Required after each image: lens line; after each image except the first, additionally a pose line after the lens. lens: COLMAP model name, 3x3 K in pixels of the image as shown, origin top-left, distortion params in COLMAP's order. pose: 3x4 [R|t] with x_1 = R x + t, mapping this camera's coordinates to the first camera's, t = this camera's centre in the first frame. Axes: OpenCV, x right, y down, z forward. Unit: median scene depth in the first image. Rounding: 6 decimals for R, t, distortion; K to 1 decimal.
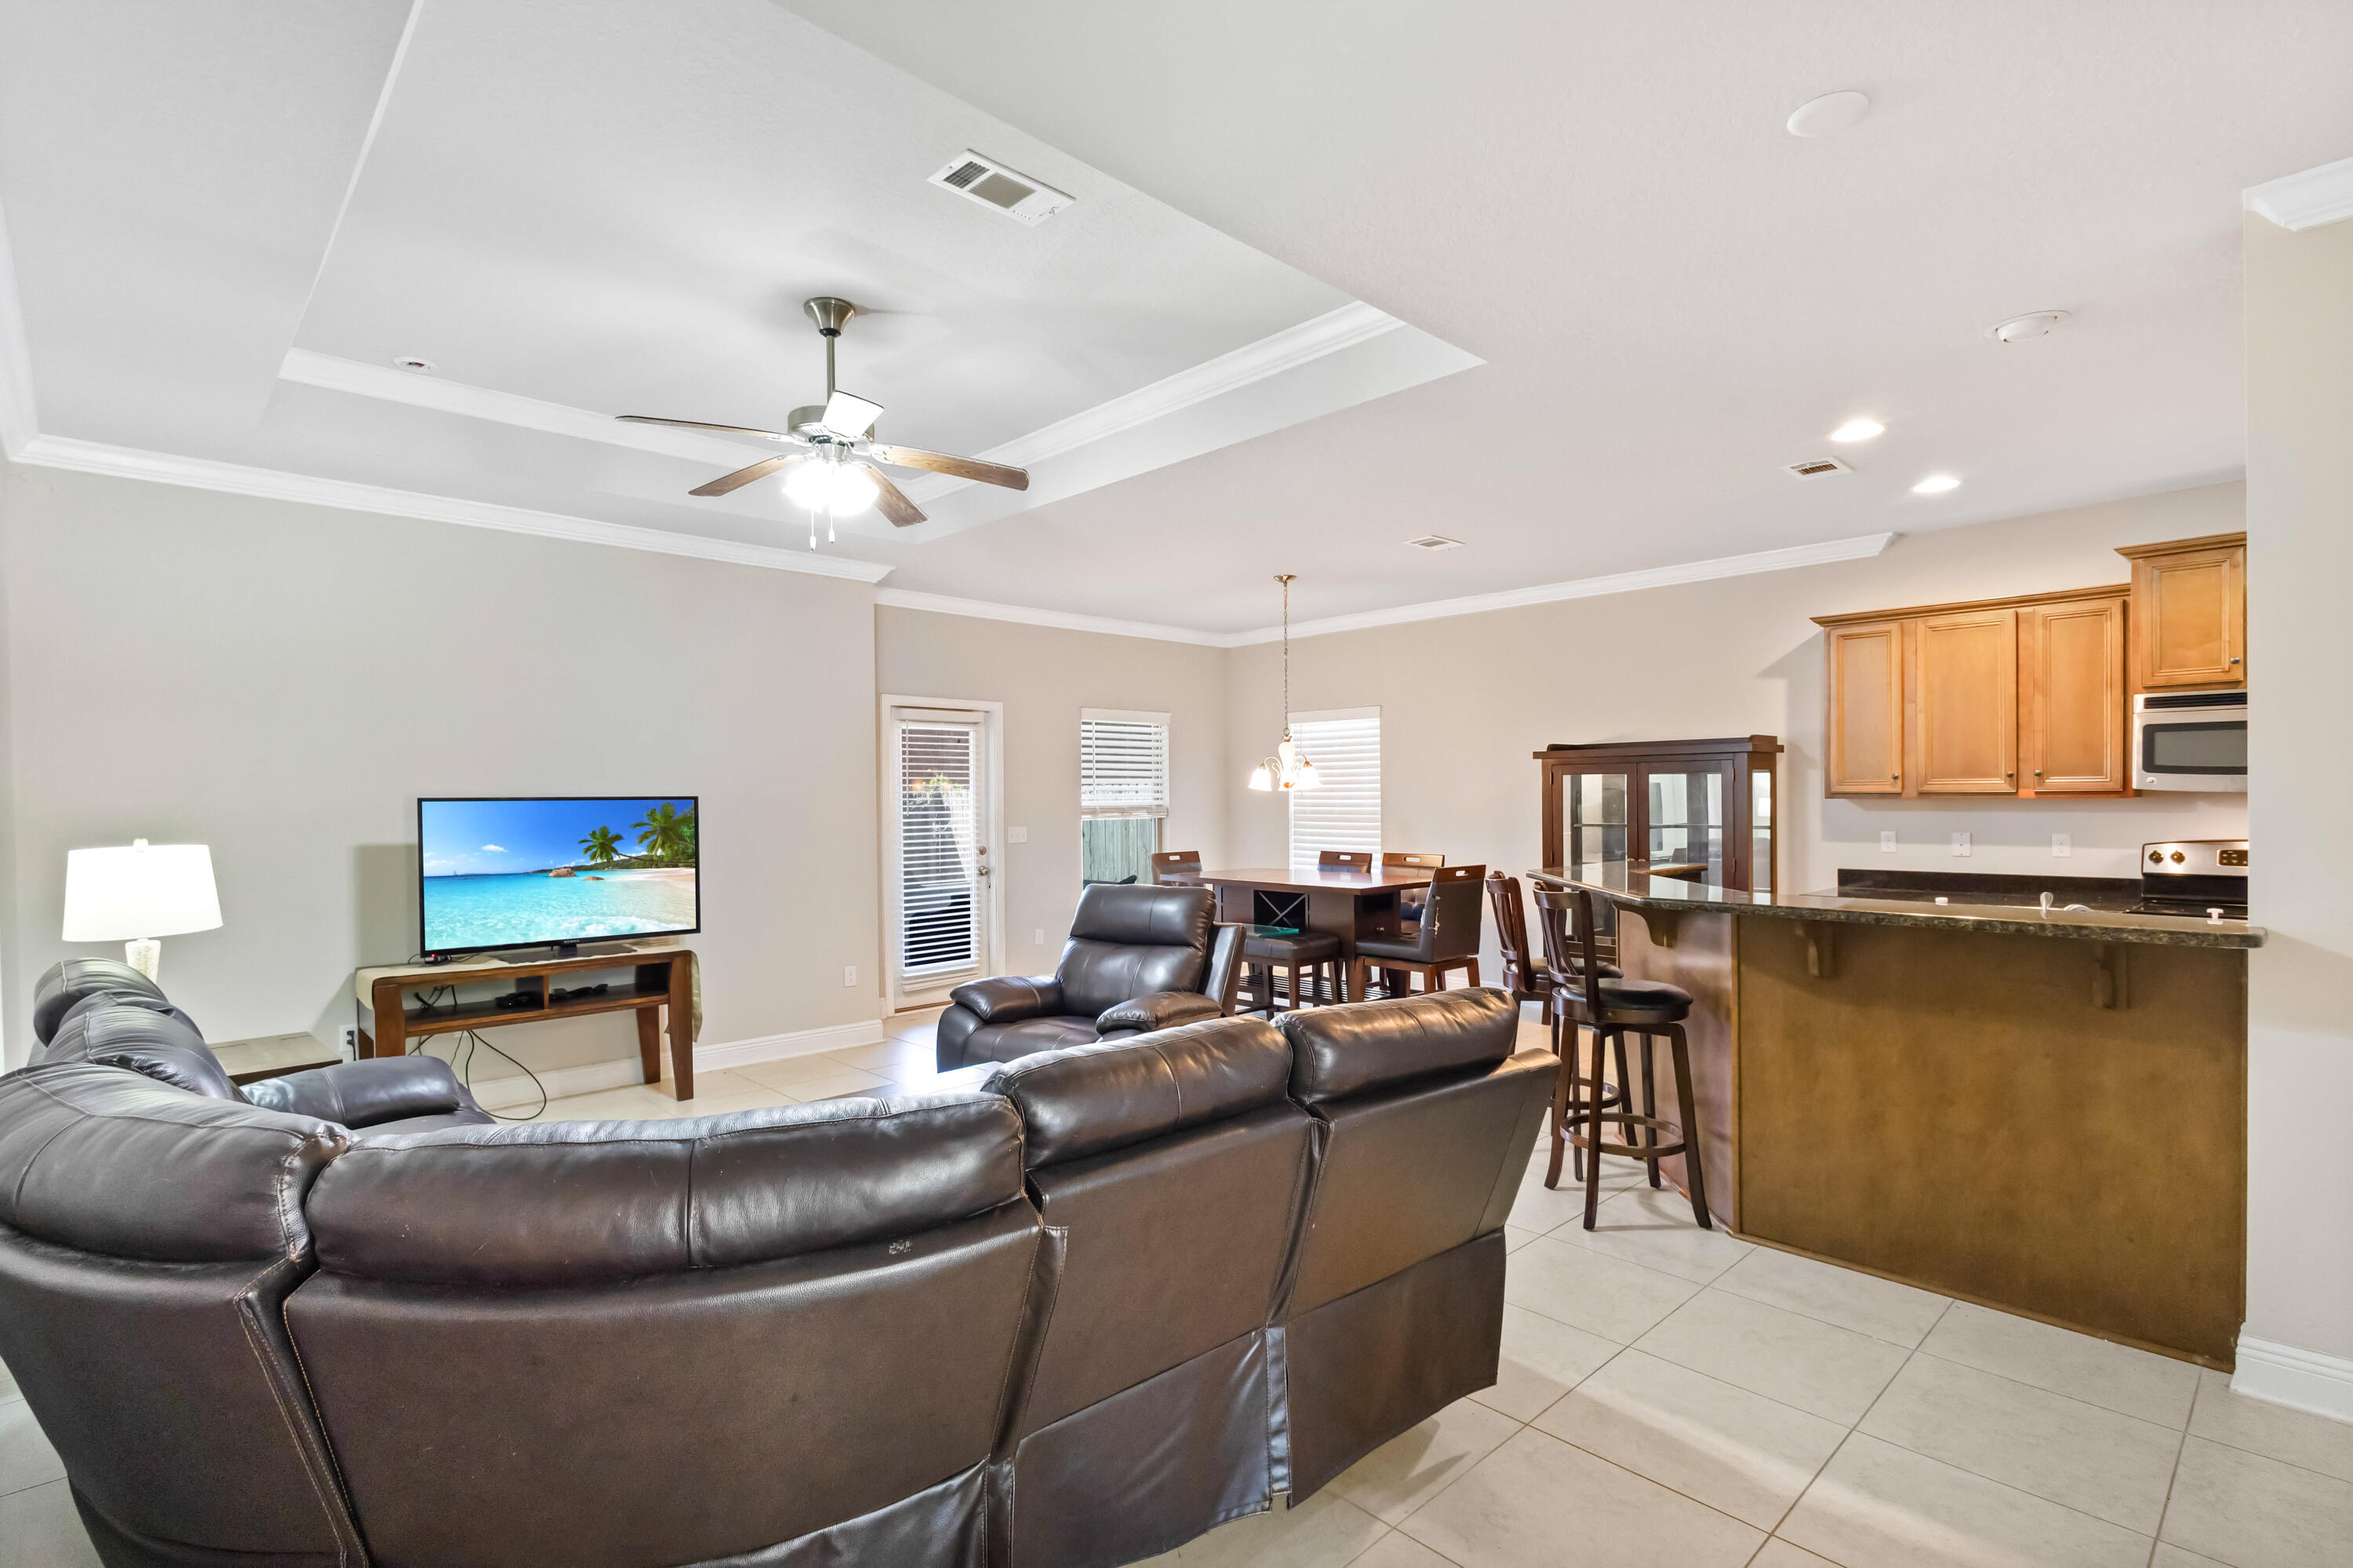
lens RADIAL K [[1101.7, 0, 1176.5], [0, 1101.7, 784.0], [0, 0, 1]] dist [-0.016317, 0.000499]
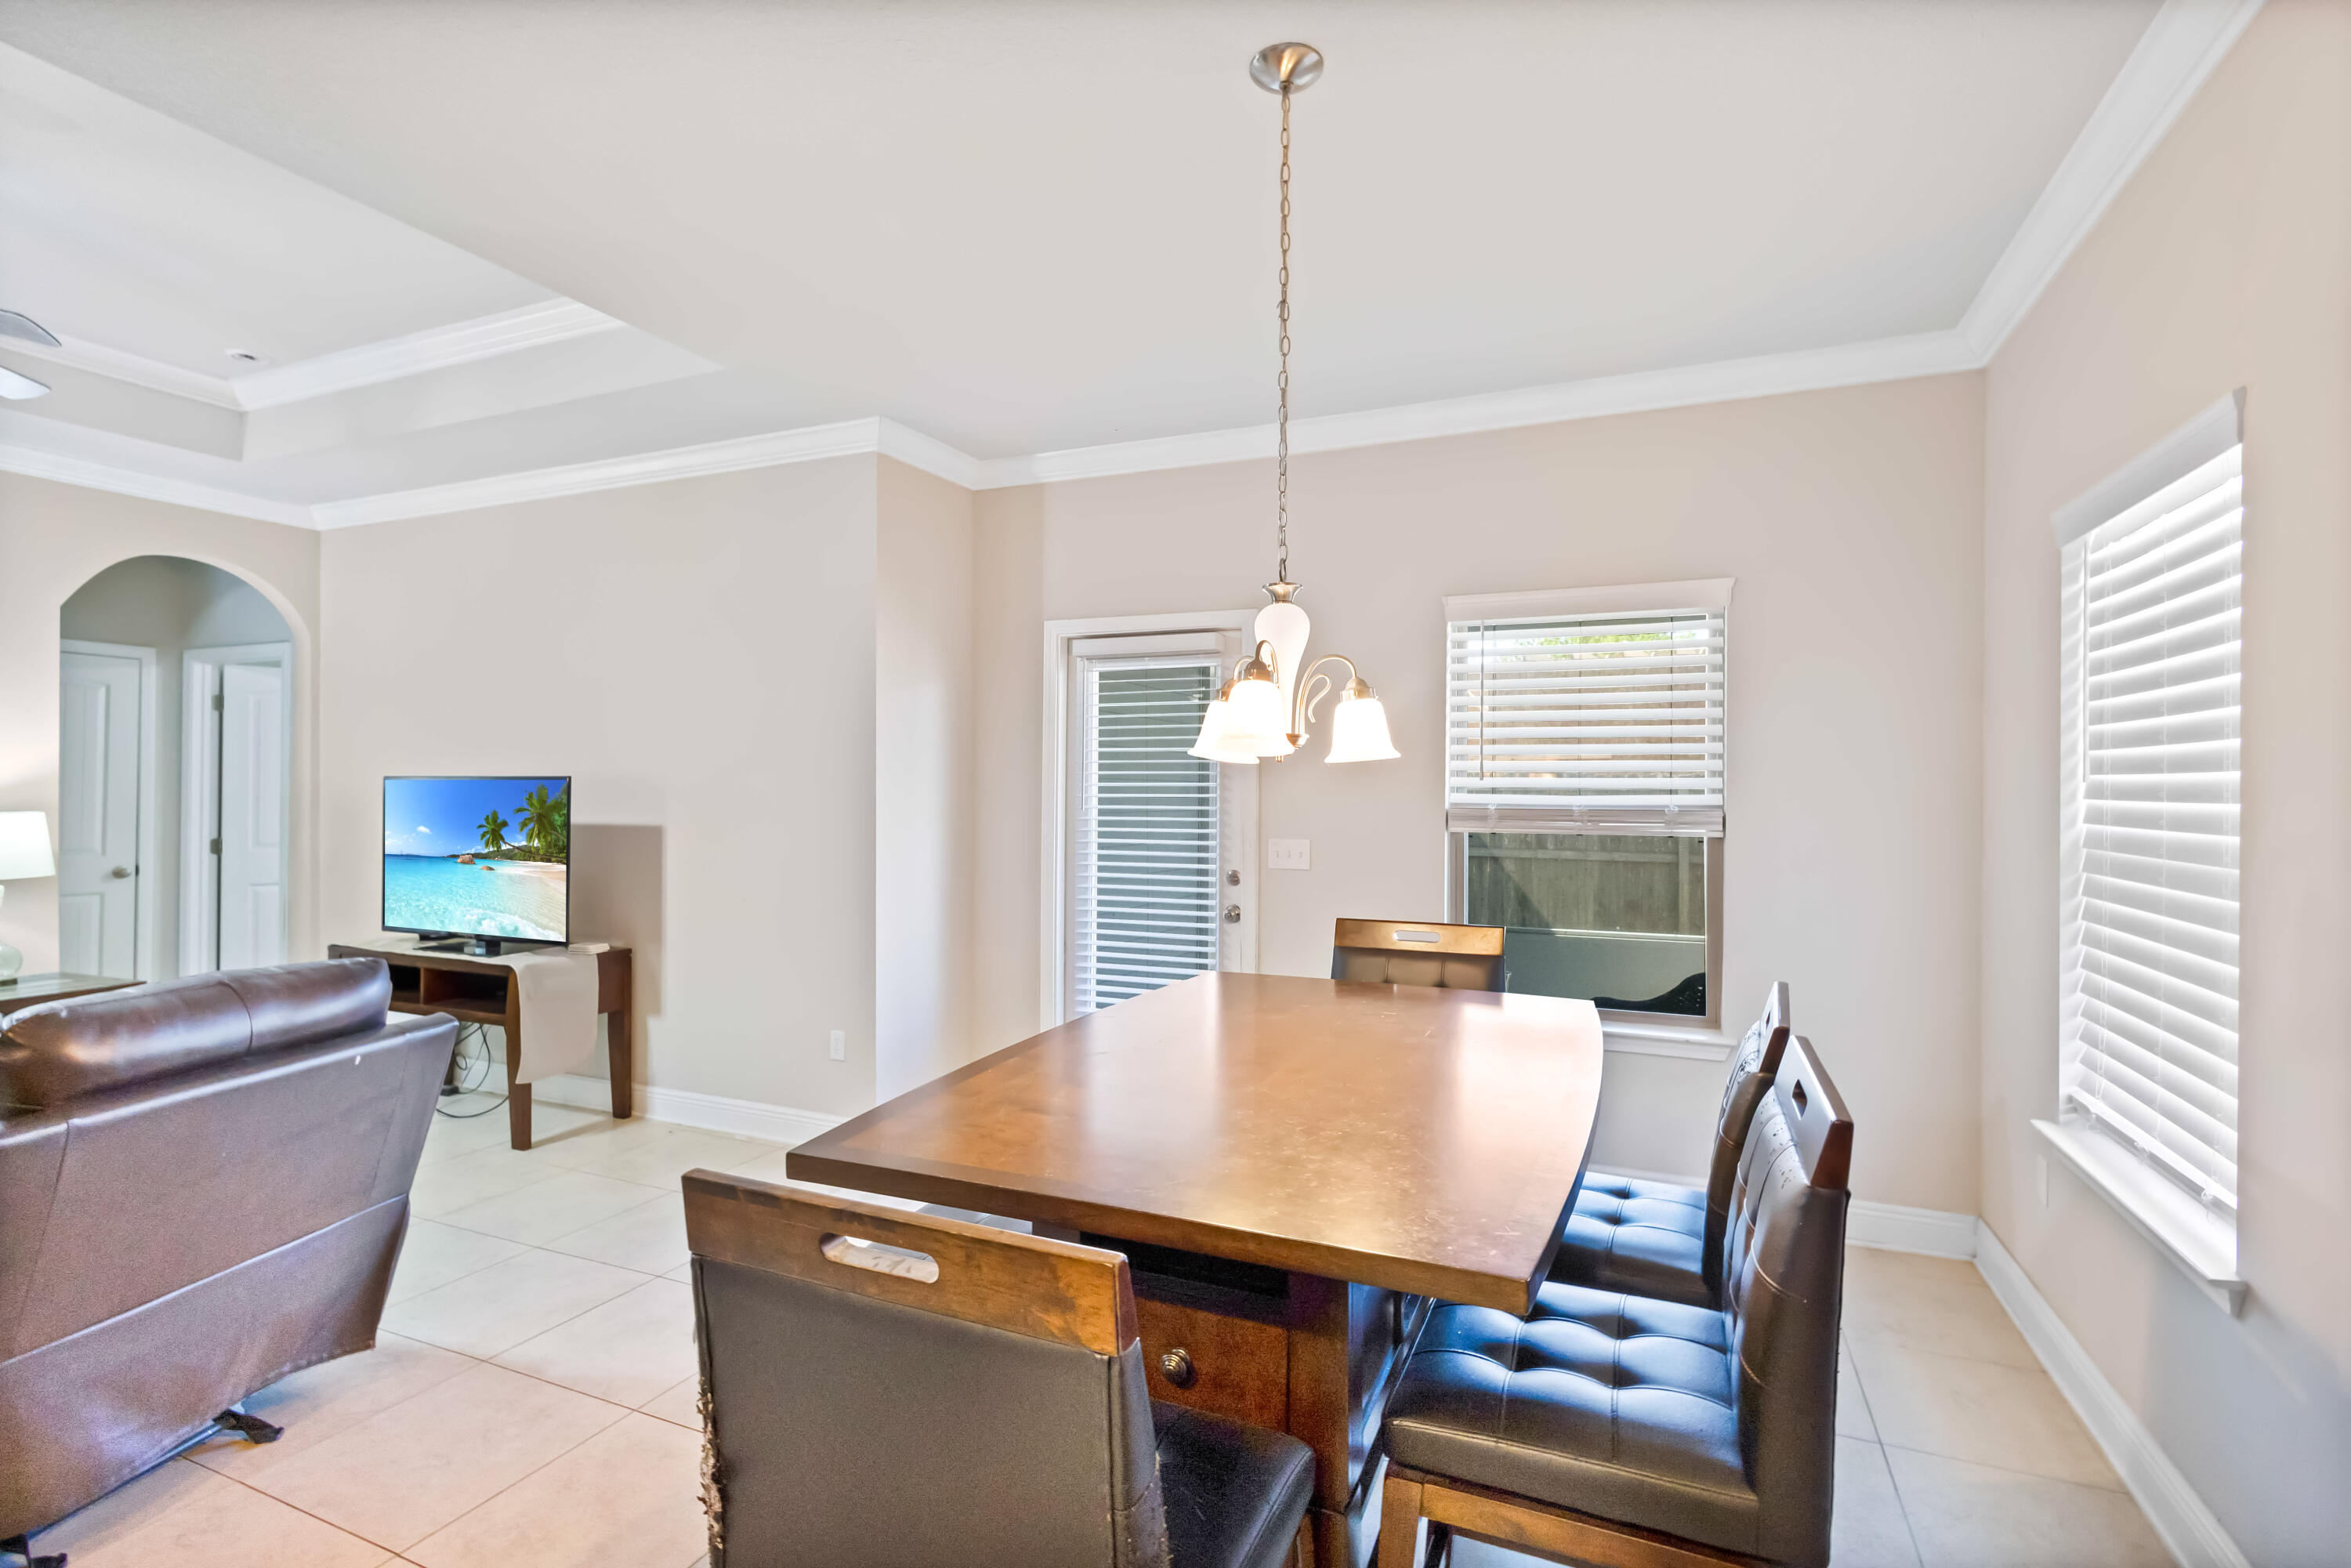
lens RADIAL K [[1100.7, 0, 1175.5], [0, 1100.7, 784.0], [0, 0, 1]] dist [-0.016317, 0.000499]
pose [[0.393188, 0.006310, -0.919436, 0.486427], [0.002776, 0.999964, 0.008050, 0.011737], [0.919454, -0.005718, 0.393156, 1.124522]]
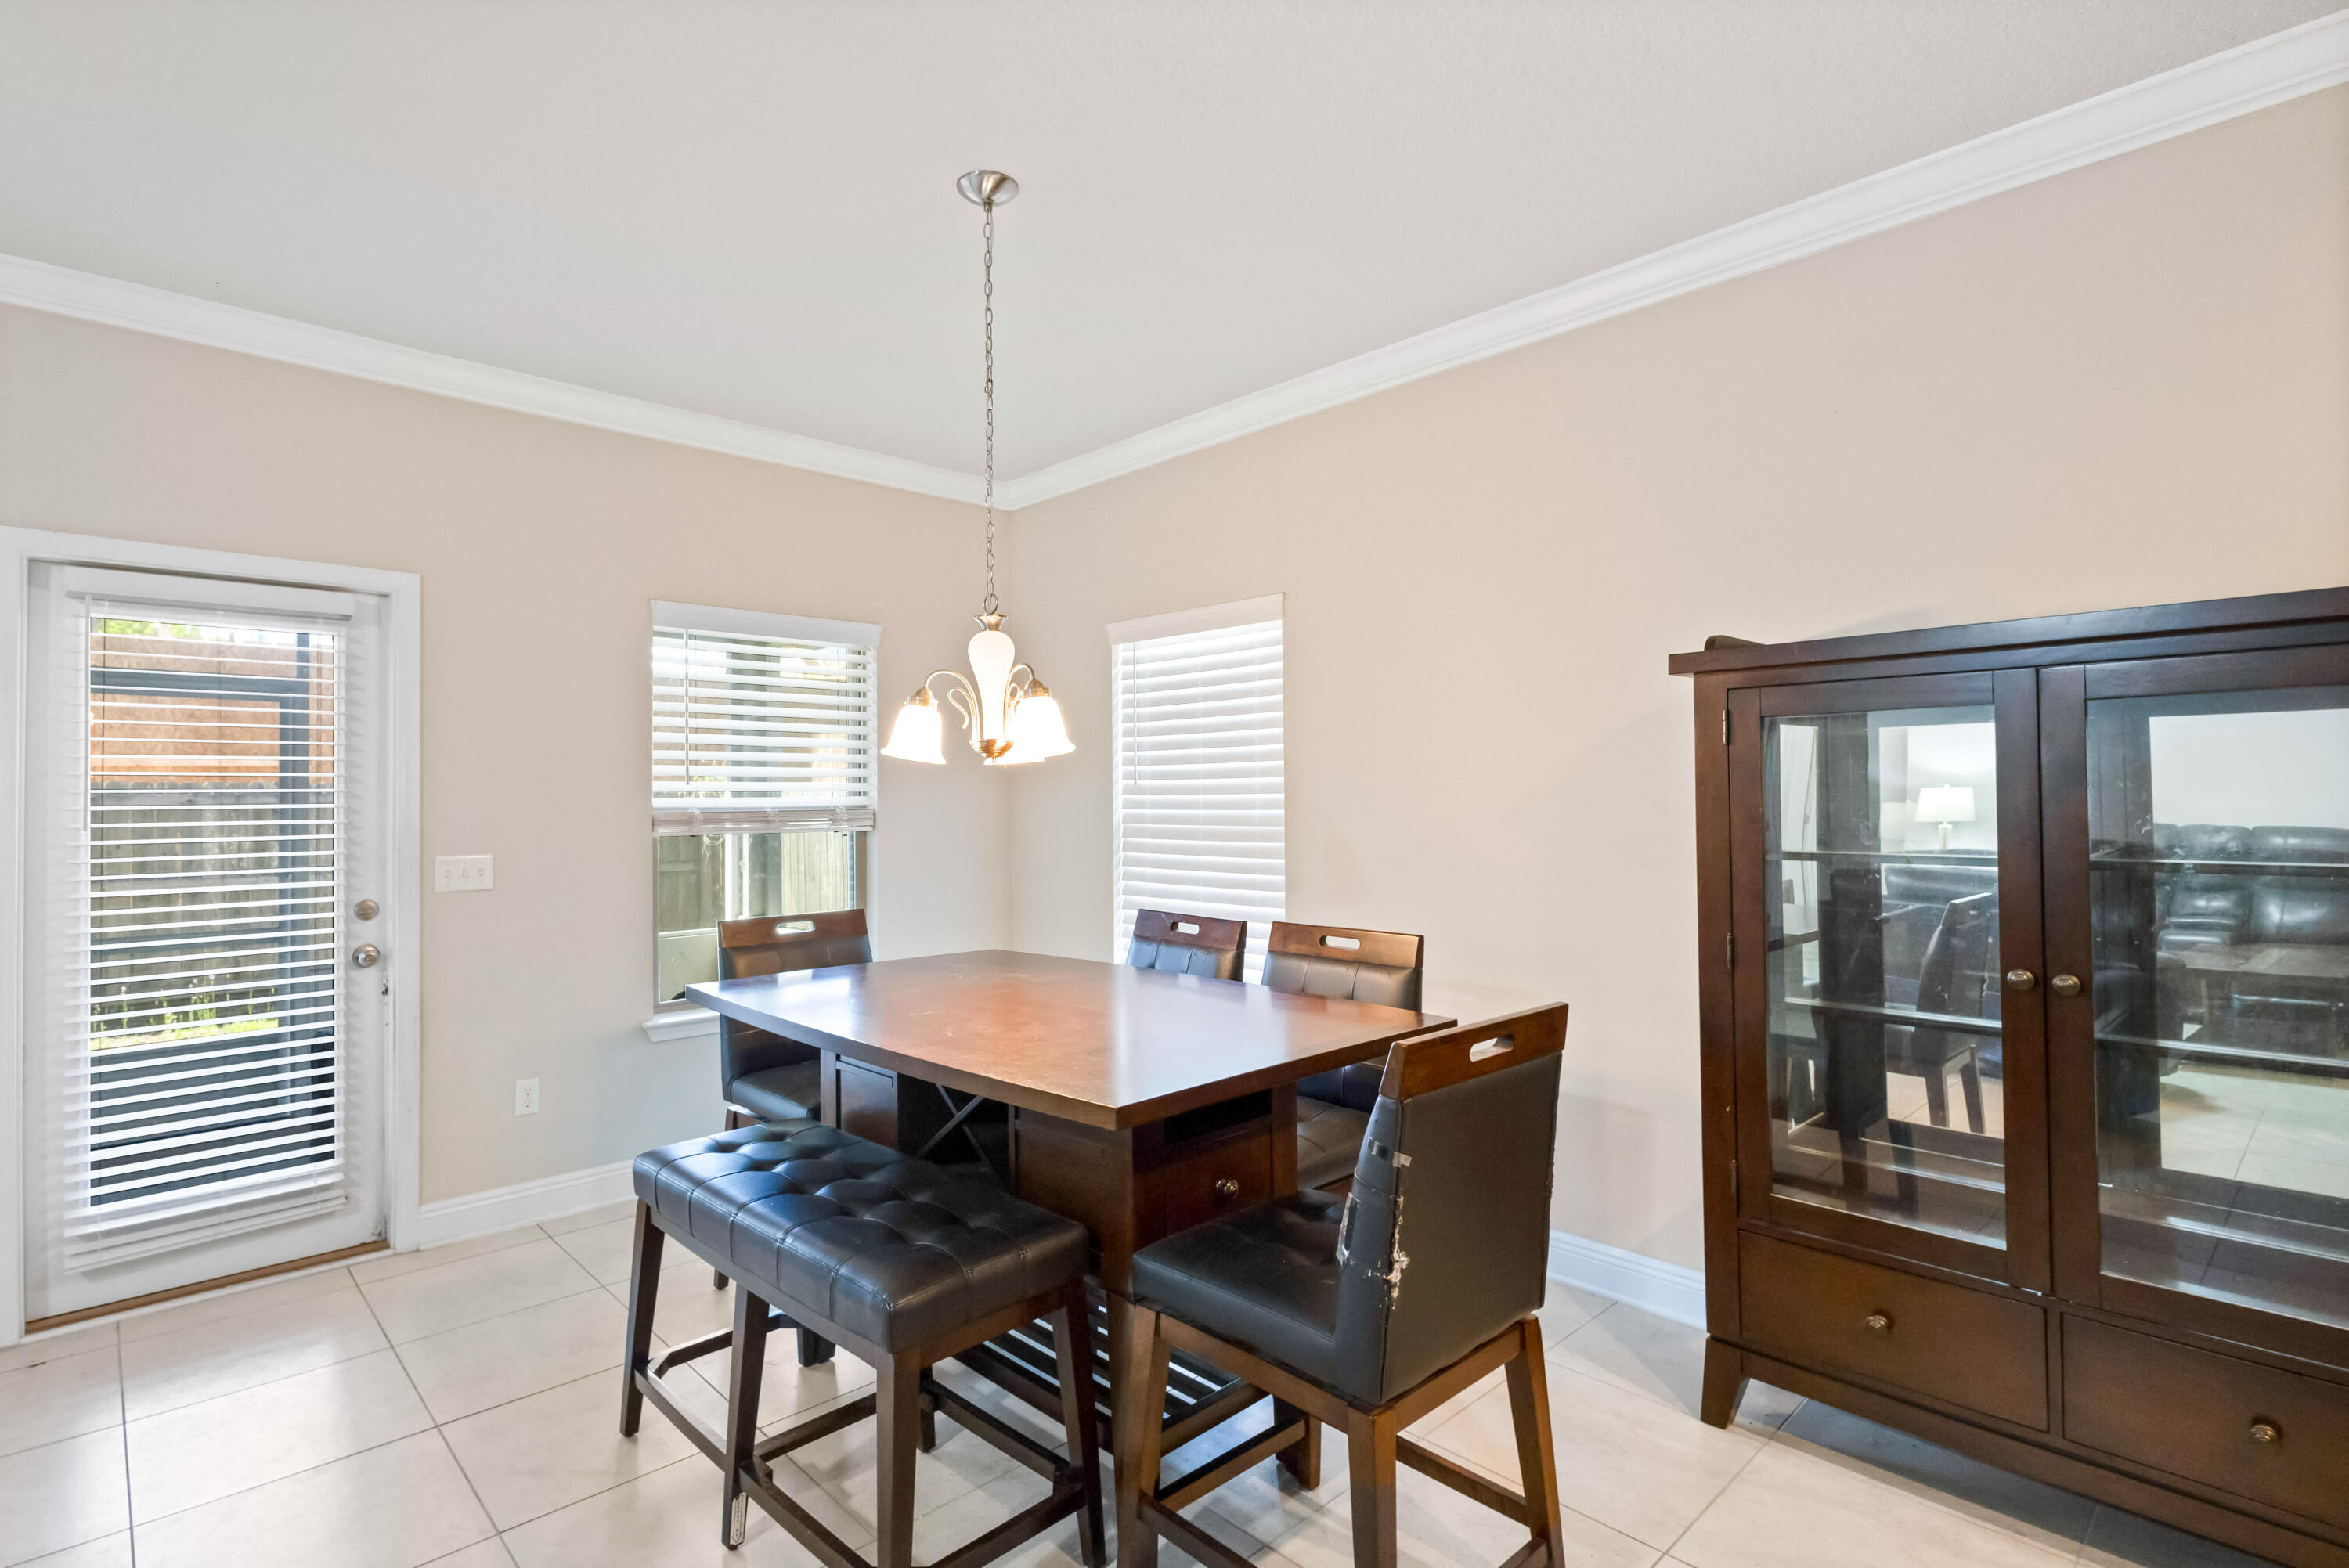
lens RADIAL K [[1099.7, 0, 1174.5], [0, 1099.7, 784.0], [0, 0, 1]] dist [-0.016317, 0.000499]
pose [[0.999719, -0.001843, 0.023635, 0.200100], [0.001868, 0.999998, -0.001055, 0.016655], [-0.023633, 0.001099, 0.999720, 0.837380]]
